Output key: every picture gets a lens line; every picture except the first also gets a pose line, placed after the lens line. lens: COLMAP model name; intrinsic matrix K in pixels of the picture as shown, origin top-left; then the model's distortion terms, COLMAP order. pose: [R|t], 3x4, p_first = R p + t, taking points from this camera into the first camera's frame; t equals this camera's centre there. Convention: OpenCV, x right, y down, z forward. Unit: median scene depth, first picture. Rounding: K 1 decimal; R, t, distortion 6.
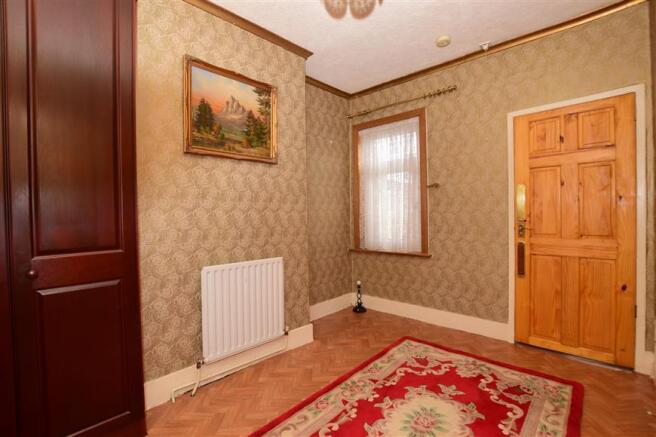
lens RADIAL K [[299.6, 0, 328.2], [0, 299.6, 217.4], [0, 0, 1]] dist [-0.004329, 0.000138]
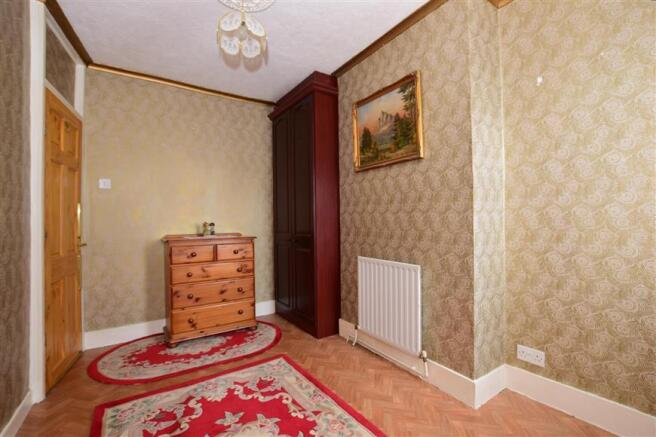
lens RADIAL K [[299.6, 0, 328.1], [0, 299.6, 218.9], [0, 0, 1]] dist [-0.004329, 0.000138]
pose [[-0.218646, 0.005870, -0.975787, 0.805018], [-0.002047, 0.999977, 0.006474, -0.006688], [0.975802, 0.003413, -0.218629, 1.024148]]
